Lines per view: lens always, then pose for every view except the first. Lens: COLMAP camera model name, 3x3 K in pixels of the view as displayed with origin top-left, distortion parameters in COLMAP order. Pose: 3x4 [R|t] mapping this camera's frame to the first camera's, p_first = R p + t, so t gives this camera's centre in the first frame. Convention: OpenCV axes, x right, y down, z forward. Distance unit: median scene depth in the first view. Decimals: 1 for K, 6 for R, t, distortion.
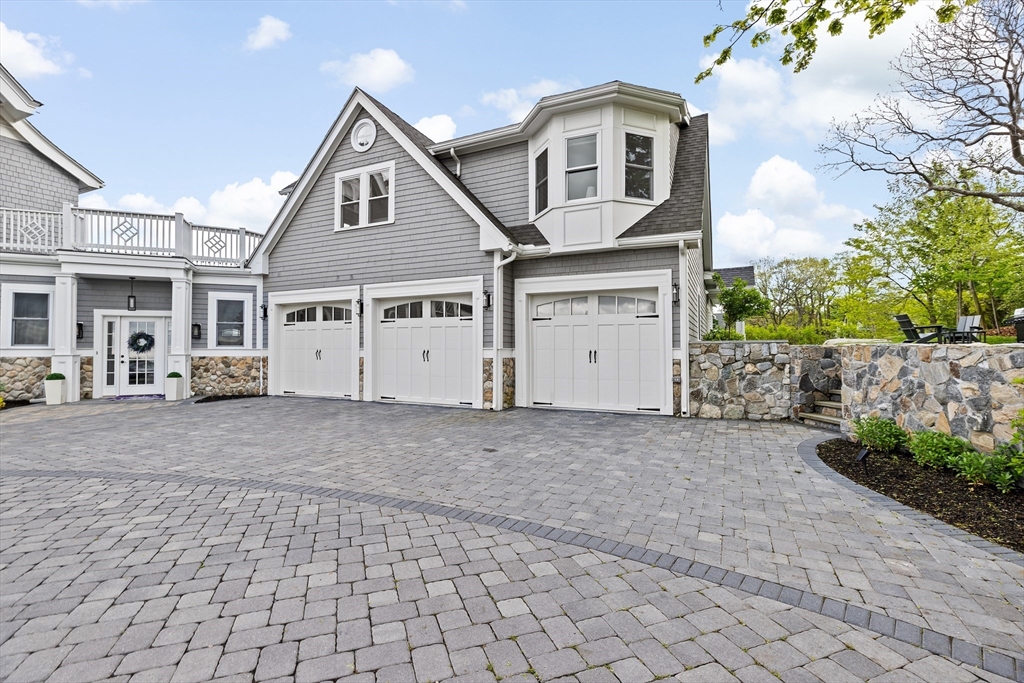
lens RADIAL K [[457.0, 0, 515.3], [0, 457.0, 337.1], [0, 0, 1]] dist [-0.002211, 0.001138]
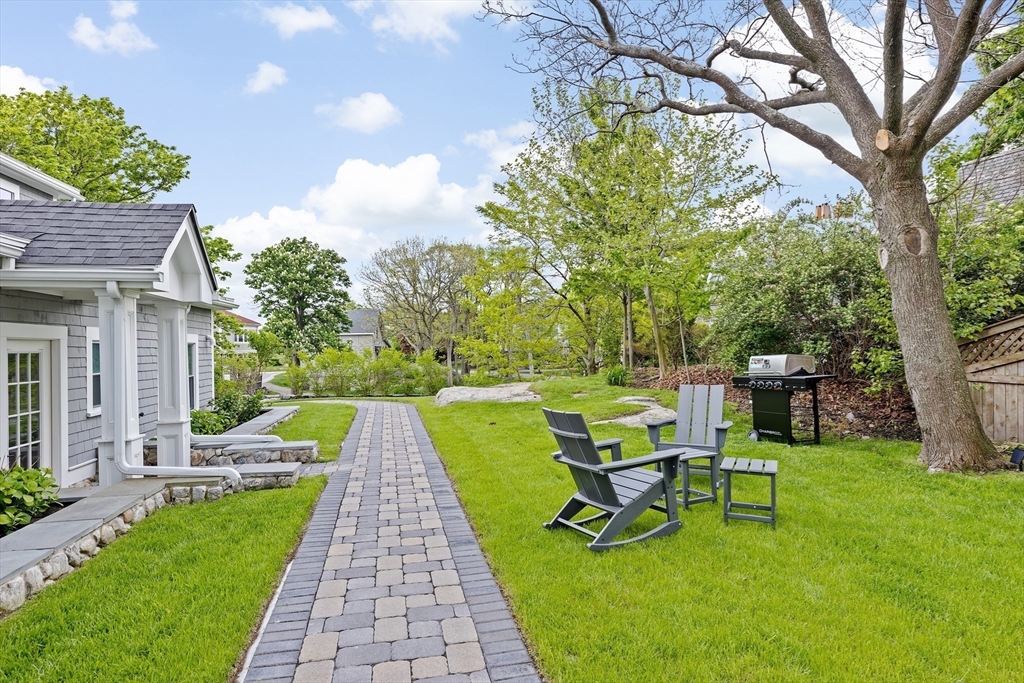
lens RADIAL K [[586.9, 0, 512.7], [0, 586.9, 342.7], [0, 0, 1]] dist [-0.000620, -0.000017]
pose [[0.803384, -0.006265, 0.595429, 0.305714], [-0.002018, 0.999910, 0.013244, -0.044615], [-0.595458, -0.011842, 0.803299, 0.366917]]
